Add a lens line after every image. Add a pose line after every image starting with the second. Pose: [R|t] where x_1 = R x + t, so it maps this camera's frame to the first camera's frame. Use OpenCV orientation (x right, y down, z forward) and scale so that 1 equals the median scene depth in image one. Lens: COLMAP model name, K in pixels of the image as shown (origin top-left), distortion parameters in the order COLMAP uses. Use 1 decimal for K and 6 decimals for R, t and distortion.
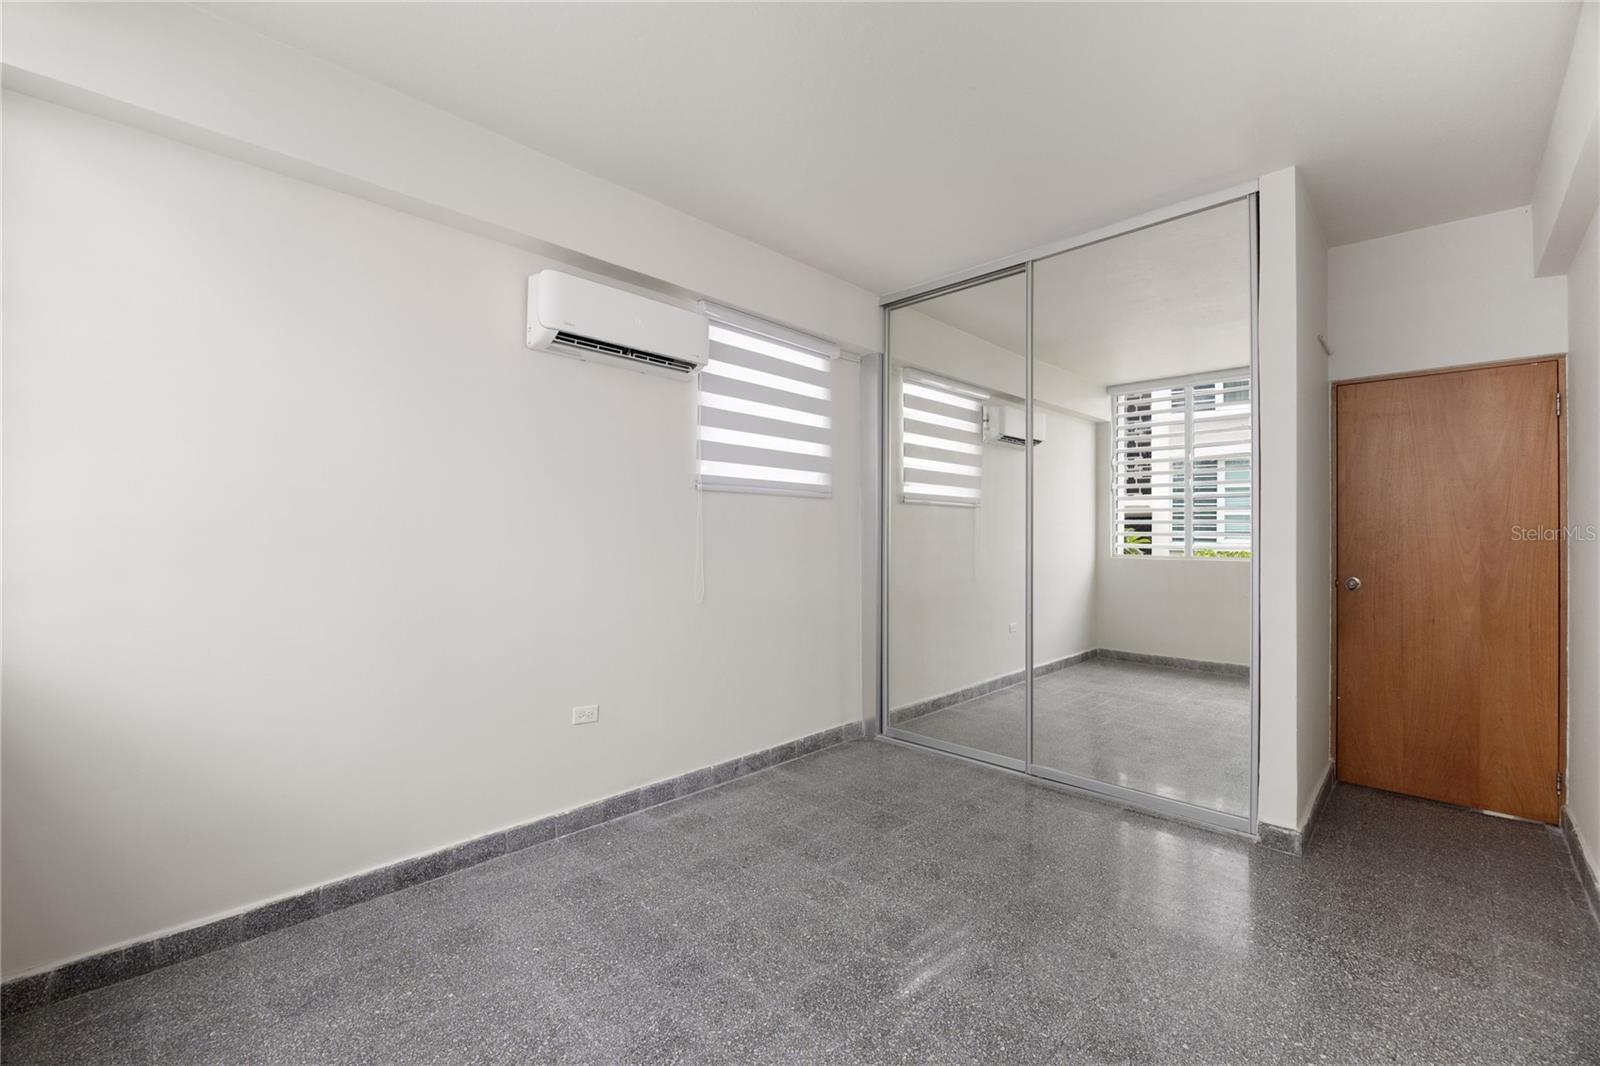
lens RADIAL K [[670.4, 0, 800.4], [0, 670.4, 544.5], [0, 0, 1]] dist [-0.013122, 0.000855]
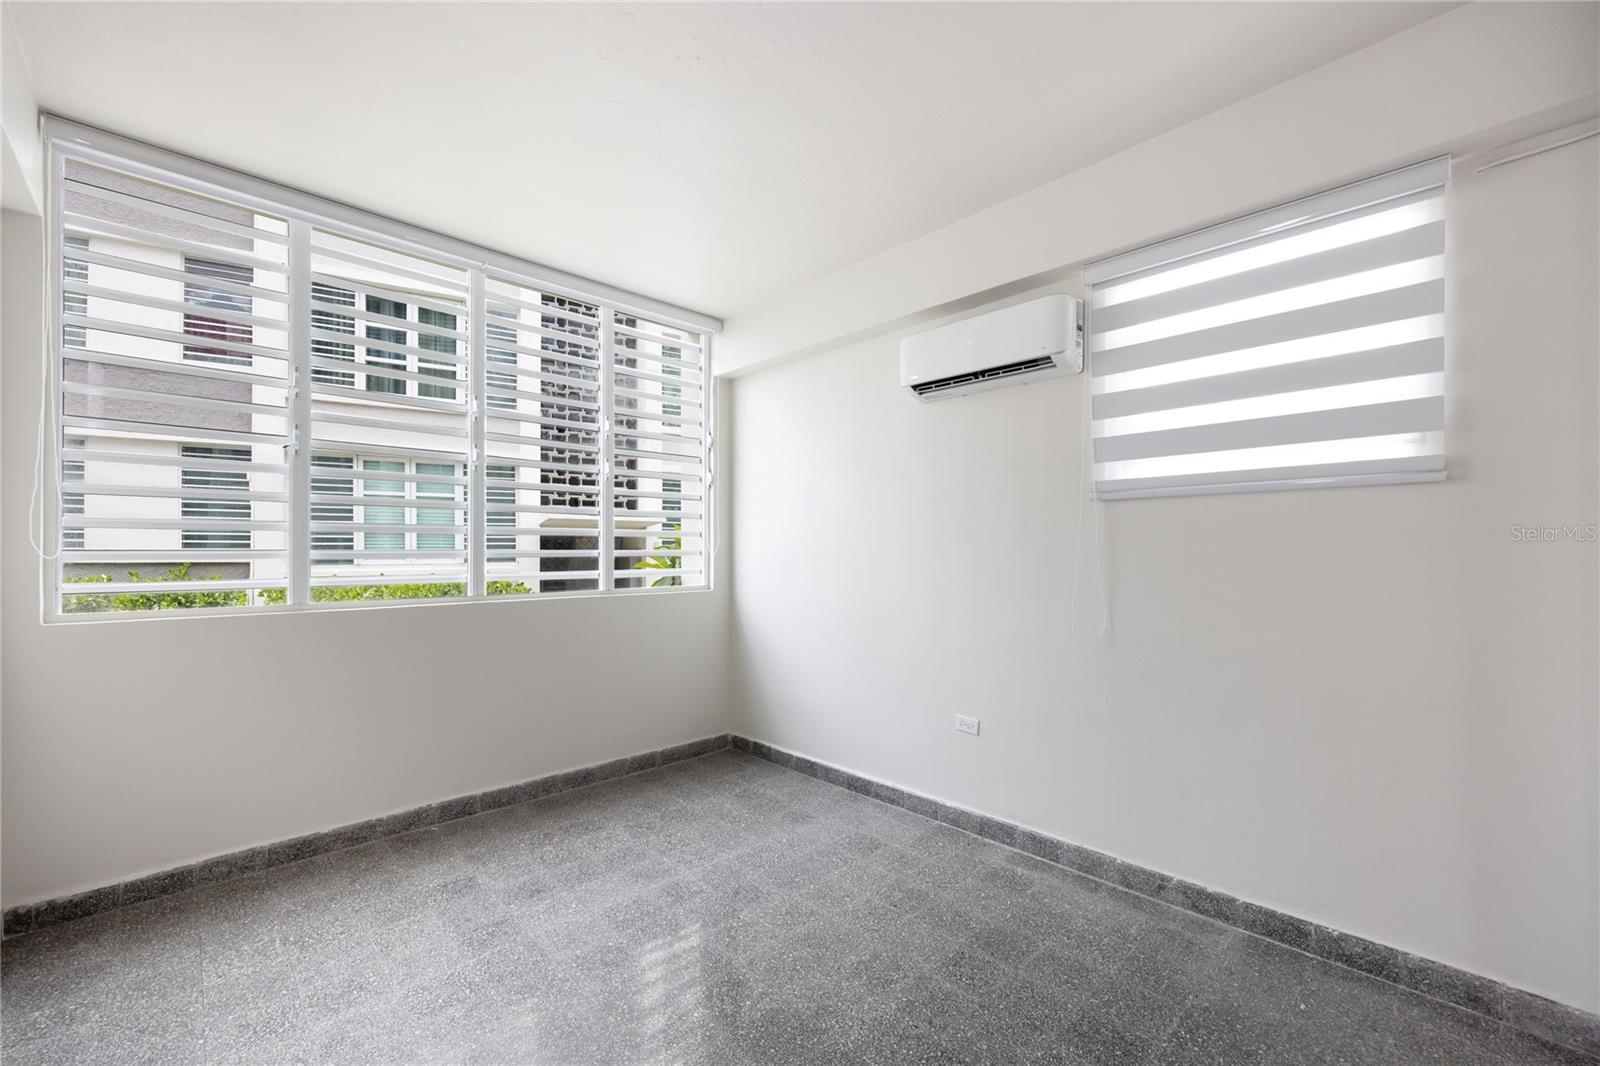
lens RADIAL K [[655.8, 0, 797.5], [0, 655.8, 560.5], [0, 0, 1]] dist [0.001168, 0.000097]
pose [[-0.047562, 0.008039, -0.998836, 0.724337], [-0.011527, 0.999897, 0.008597, -0.014669], [0.998802, 0.011922, -0.047464, 0.759693]]
